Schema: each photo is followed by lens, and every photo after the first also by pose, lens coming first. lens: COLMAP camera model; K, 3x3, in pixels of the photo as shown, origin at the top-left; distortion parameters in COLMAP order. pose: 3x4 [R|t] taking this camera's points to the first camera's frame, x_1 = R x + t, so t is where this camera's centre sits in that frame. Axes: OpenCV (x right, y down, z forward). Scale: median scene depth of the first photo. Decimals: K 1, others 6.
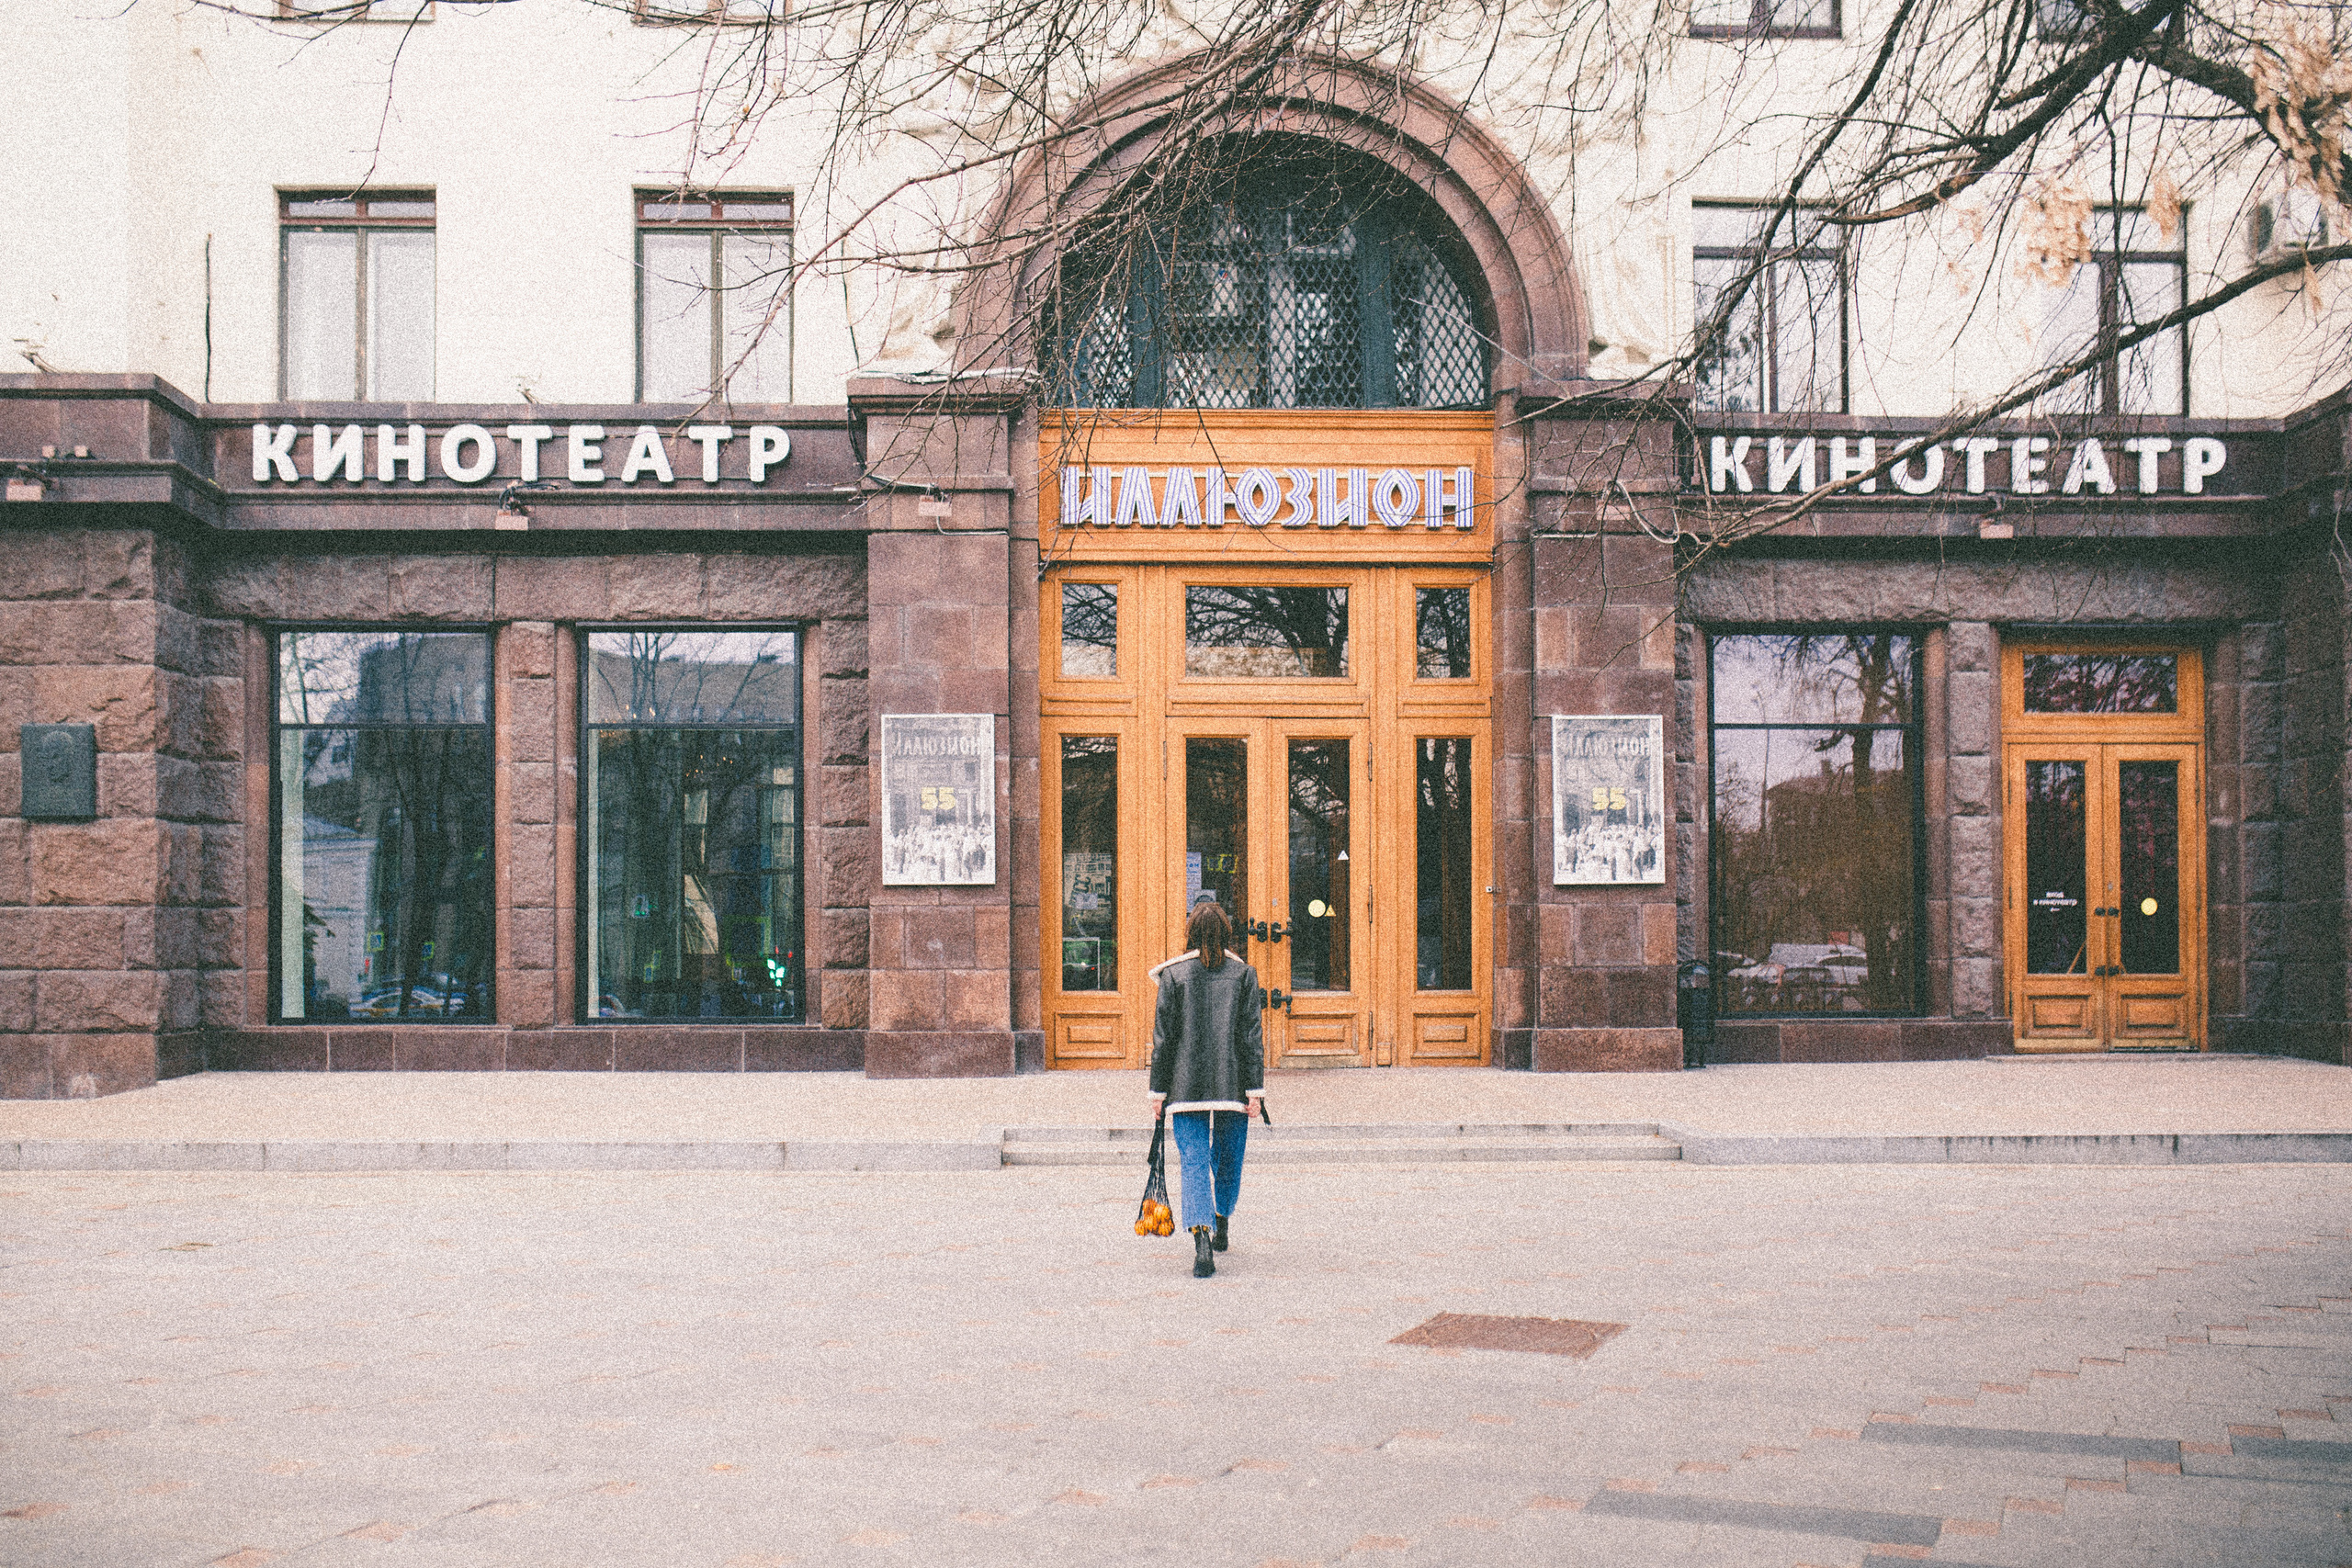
lens RADIAL K [[2390.6, 0, 1201.4], [0, 2390.6, 1030.0], [0, 0, 1]] dist [-0.082143, 0.139852]
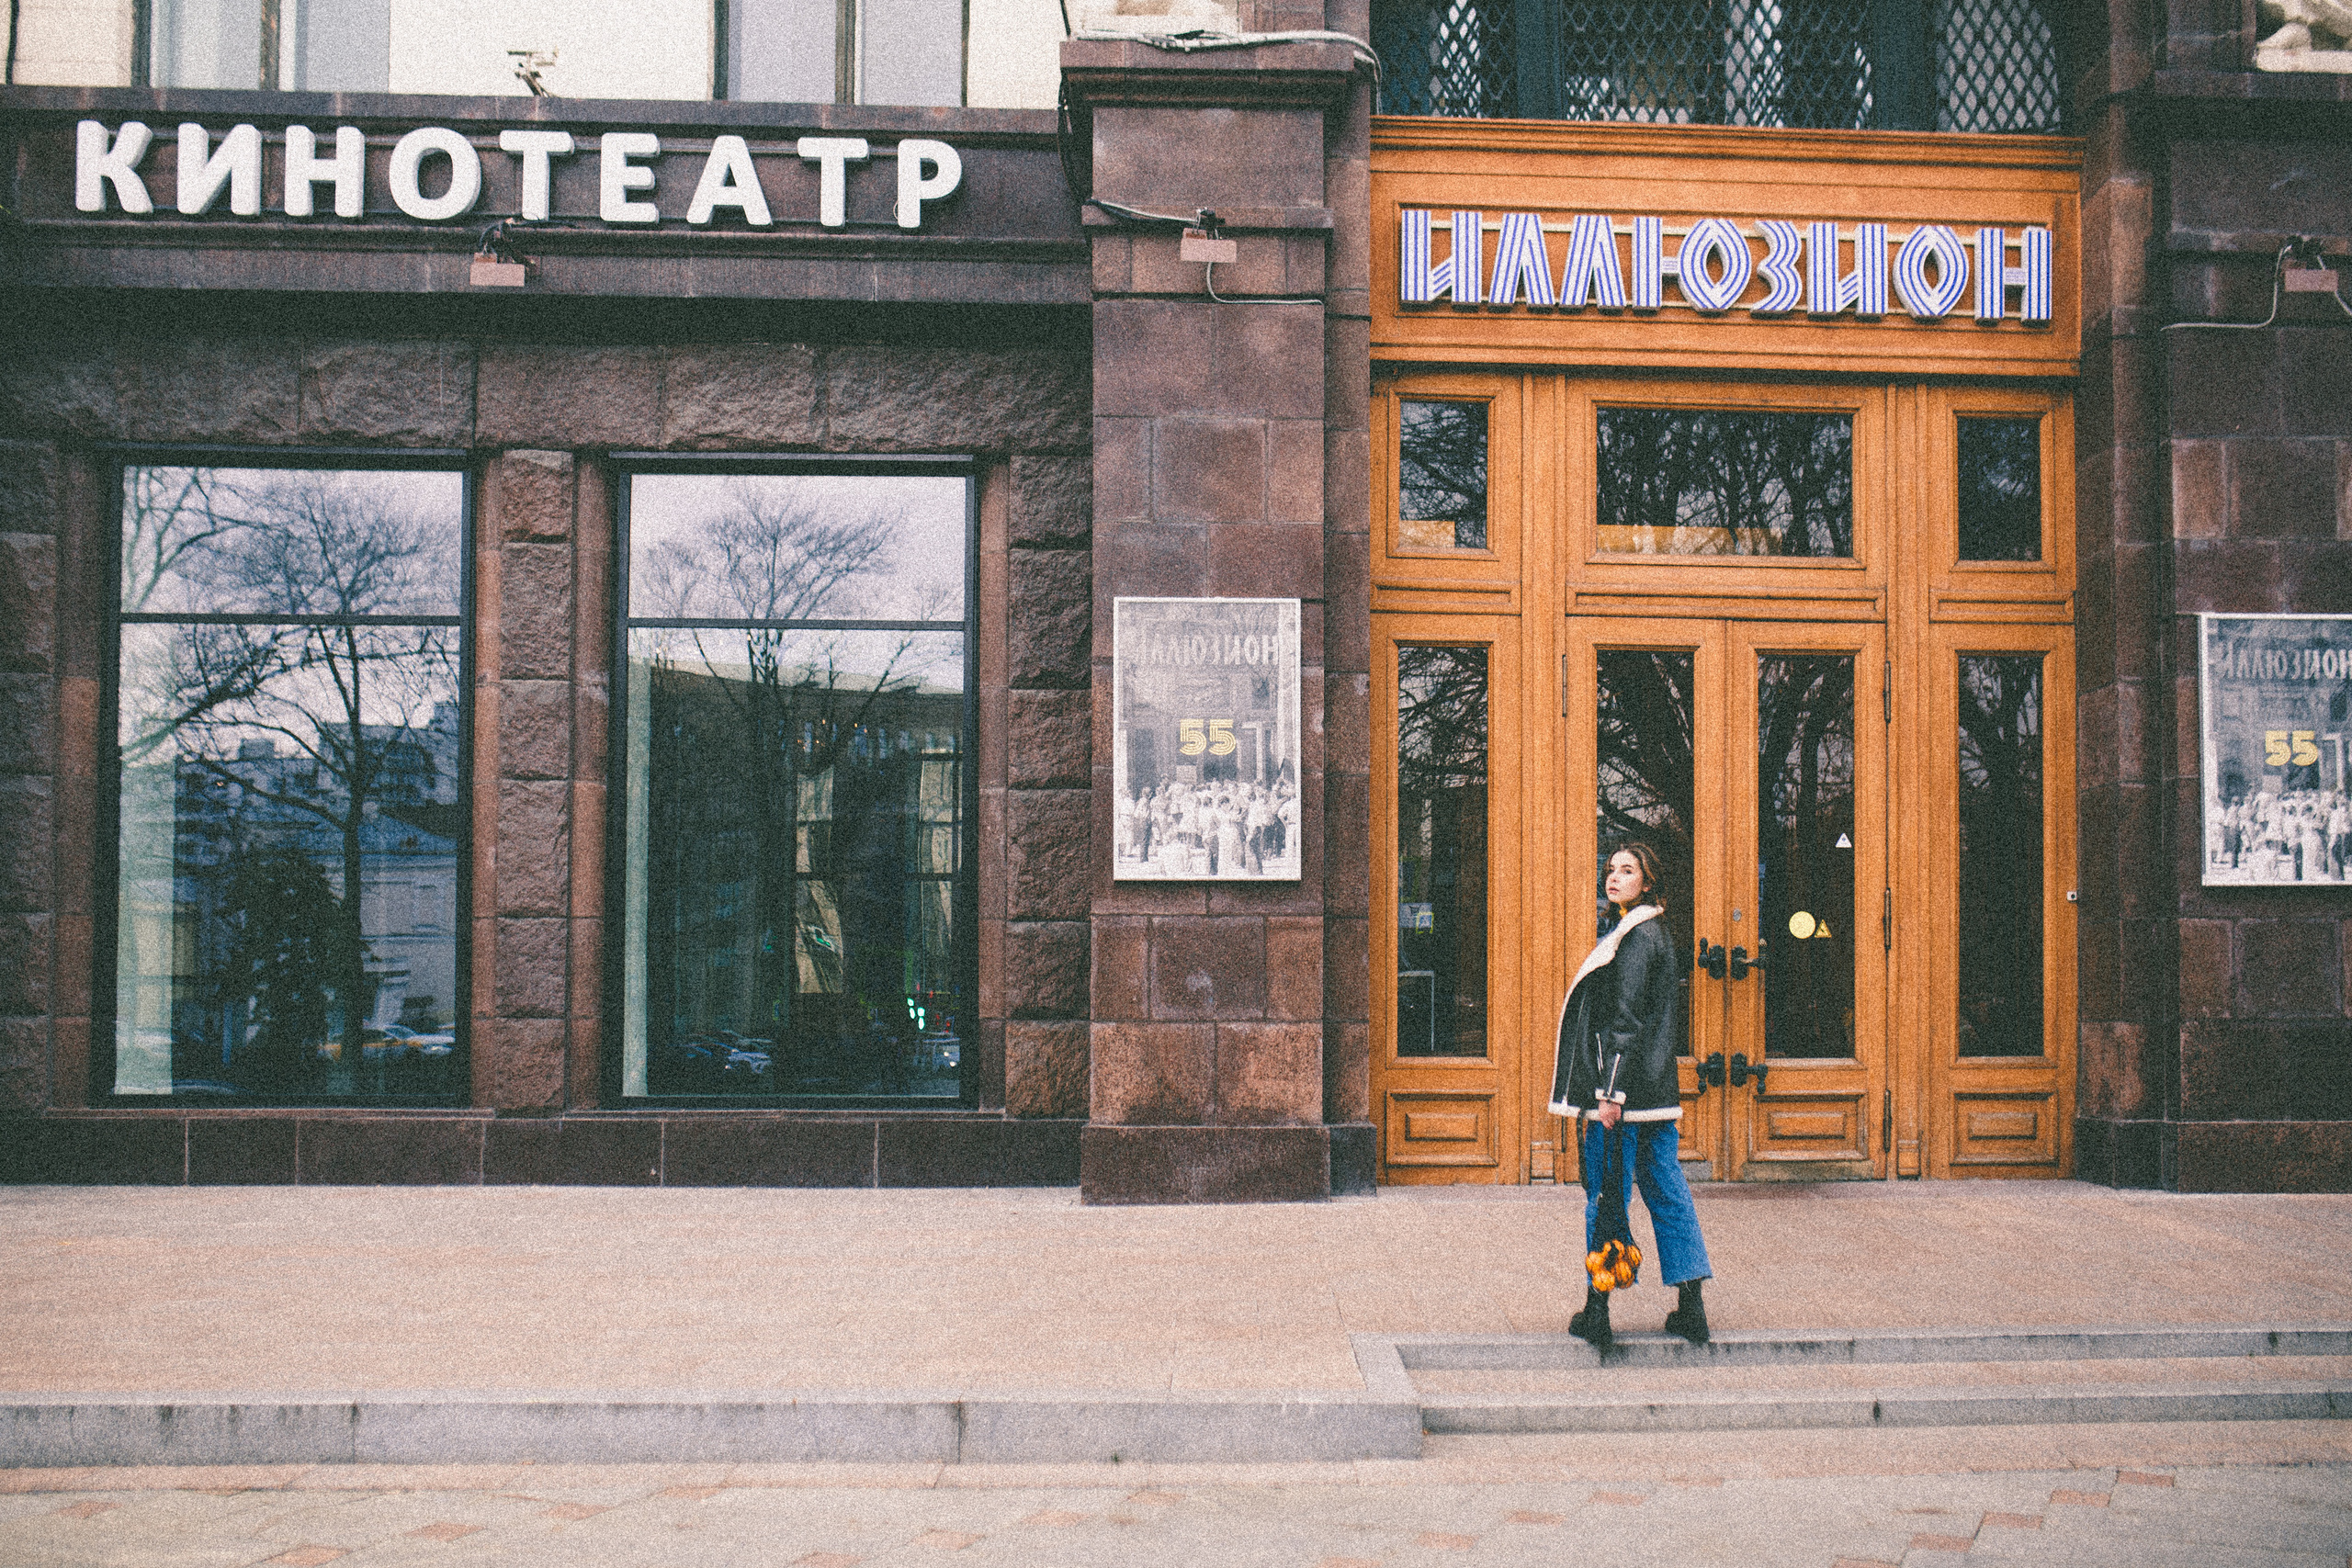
lens RADIAL K [[2395.1, 0, 1366.9], [0, 2395.1, 993.3], [0, 0, 1]] dist [-0.047115, 0.054408]
pose [[0.999705, 0.003892, 0.023989, -0.082215], [-0.003011, 0.999323, -0.036666, -0.009998], [-0.024116, 0.036583, 0.999040, 0.386980]]
